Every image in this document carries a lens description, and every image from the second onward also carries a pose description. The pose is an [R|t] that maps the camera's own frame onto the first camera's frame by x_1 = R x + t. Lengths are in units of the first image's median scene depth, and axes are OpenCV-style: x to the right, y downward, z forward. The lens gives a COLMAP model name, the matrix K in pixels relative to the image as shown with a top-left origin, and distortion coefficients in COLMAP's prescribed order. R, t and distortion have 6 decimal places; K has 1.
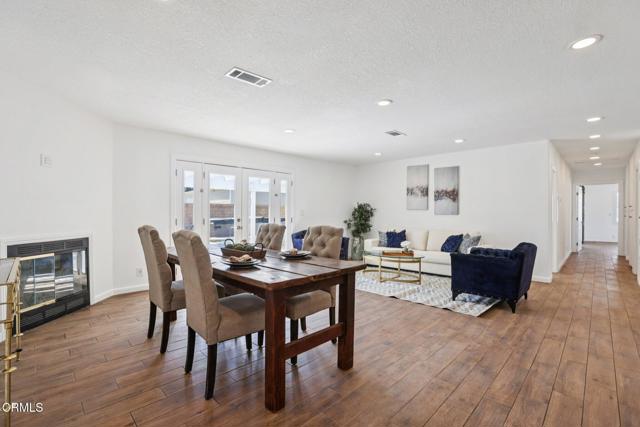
lens RADIAL K [[291.9, 0, 319.8], [0, 291.9, 212.4], [0, 0, 1]] dist [-0.048143, 0.015084]
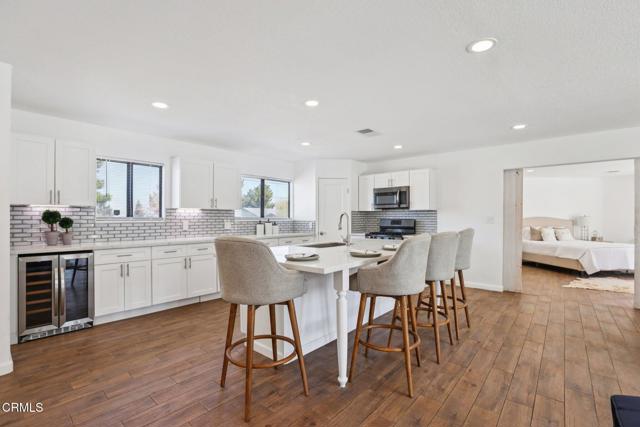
lens RADIAL K [[291.9, 0, 315.0], [0, 291.9, 216.9], [0, 0, 1]] dist [-0.048143, 0.015084]
pose [[-0.998373, -0.005481, -0.056762, 0.540728], [-0.004926, 0.999939, -0.009907, -0.006845], [0.056813, -0.009611, -0.998339, 0.671473]]
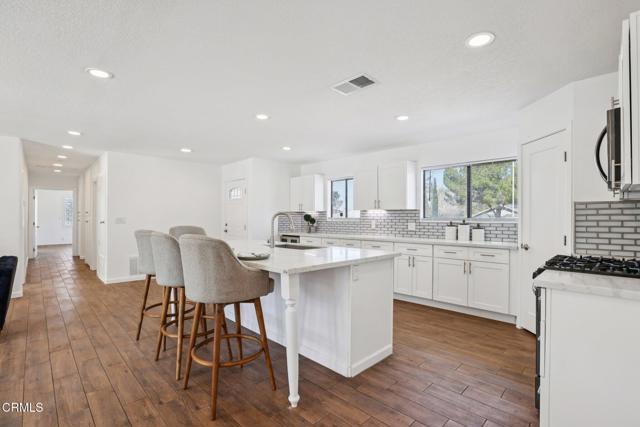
lens RADIAL K [[291.9, 0, 319.2], [0, 291.9, 217.1], [0, 0, 1]] dist [-0.048143, 0.015084]
pose [[0.009909, 0.000866, 0.999951, -0.068043], [-0.008752, 0.999961, -0.000780, -0.011418], [-0.999913, -0.008744, 0.009916, 0.037629]]
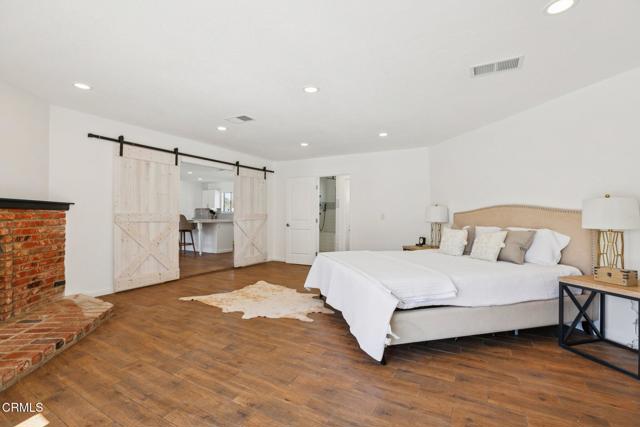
lens RADIAL K [[291.9, 0, 315.6], [0, 291.9, 210.7], [0, 0, 1]] dist [-0.048143, 0.015084]
pose [[-0.252660, 0.009879, 0.967505, -1.158742], [-0.016237, 0.999764, -0.014449, 0.002405], [-0.967419, -0.019360, -0.252440, -0.104014]]
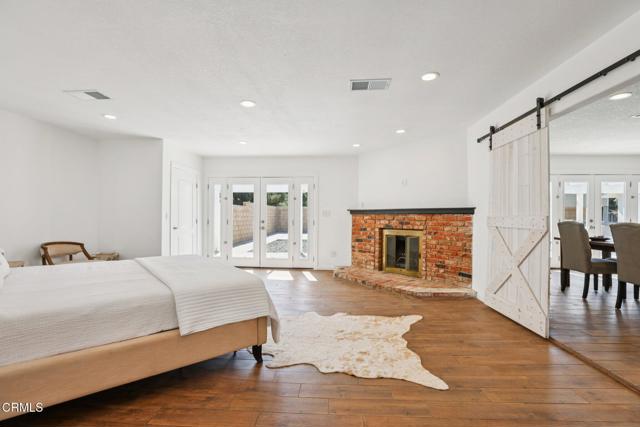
lens RADIAL K [[291.9, 0, 325.9], [0, 291.9, 215.2], [0, 0, 1]] dist [-0.048143, 0.015084]
pose [[0.669790, -0.002443, -0.742547, -0.133870], [0.002863, 0.999996, -0.000708, 0.003323], [0.742545, -0.001652, 0.669794, -0.488280]]
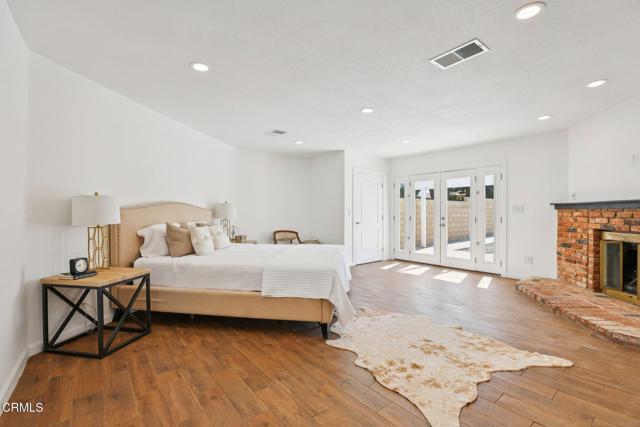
lens RADIAL K [[291.9, 0, 319.5], [0, 291.9, 210.7], [0, 0, 1]] dist [-0.048143, 0.015084]
pose [[-0.116110, -0.006848, -0.993213, -0.025841], [0.009185, 0.999926, -0.007968, 0.003259], [0.993194, -0.010048, -0.116038, -0.252175]]
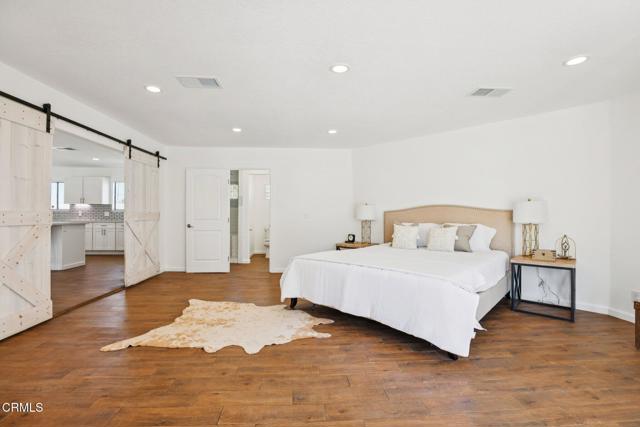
lens RADIAL K [[291.9, 0, 317.4], [0, 291.9, 209.4], [0, 0, 1]] dist [-0.048143, 0.015084]
pose [[-0.741780, 0.005506, 0.670621, -0.933152], [-0.011841, 0.999703, -0.021305, 0.005998], [-0.670539, -0.023744, -0.741494, 0.127057]]
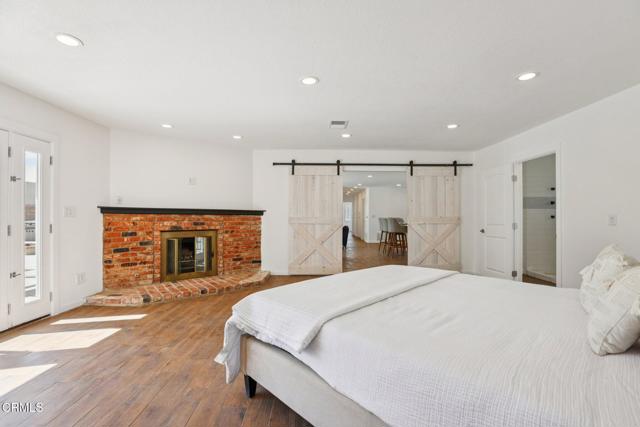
lens RADIAL K [[291.9, 0, 316.1], [0, 291.9, 213.6], [0, 0, 1]] dist [-0.048143, 0.015084]
pose [[0.714422, 0.009874, 0.699645, -0.981336], [-0.008696, 0.999948, -0.005232, -0.000840], [-0.699661, -0.002346, 0.714471, -0.567722]]
